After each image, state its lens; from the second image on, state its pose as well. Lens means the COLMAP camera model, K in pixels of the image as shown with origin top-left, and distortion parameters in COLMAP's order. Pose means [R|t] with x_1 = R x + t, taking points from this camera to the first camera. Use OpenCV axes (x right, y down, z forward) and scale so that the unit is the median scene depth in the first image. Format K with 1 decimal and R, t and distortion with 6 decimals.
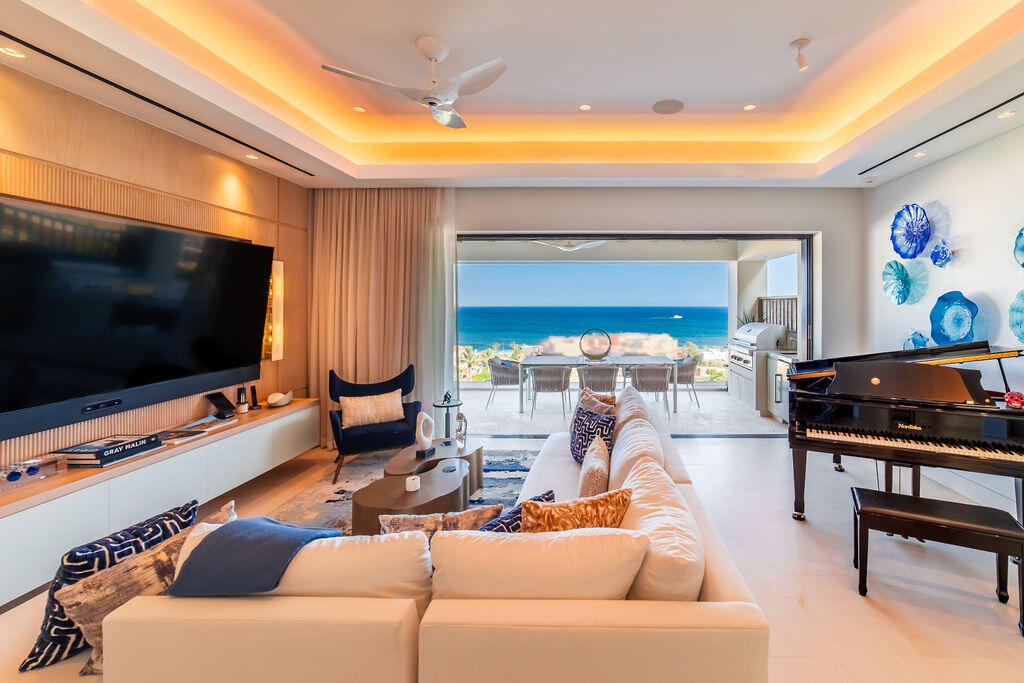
lens RADIAL K [[430.0, 0, 565.7], [0, 430.0, 300.9], [0, 0, 1]] dist [-0.016462, 0.000506]
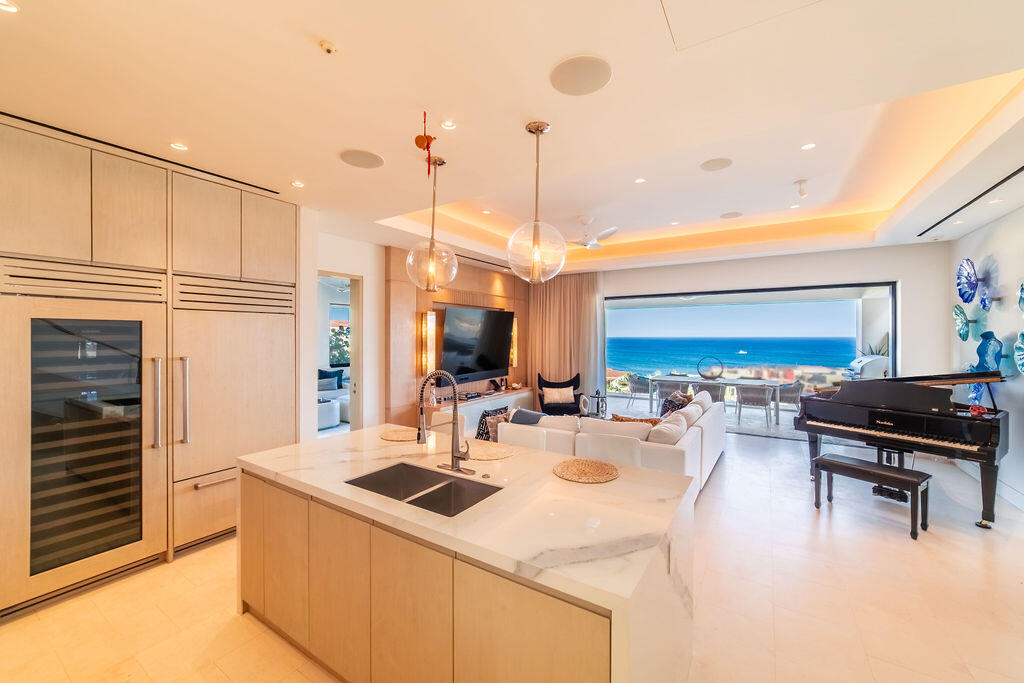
lens RADIAL K [[403.4, 0, 518.8], [0, 403.4, 336.3], [0, 0, 1]] dist [-0.002173, 0.000797]
pose [[0.875397, 0.001072, -0.483403, 0.268181], [0.005182, 0.999919, 0.011600, -0.028704], [0.483376, -0.012660, 0.875321, -0.670810]]
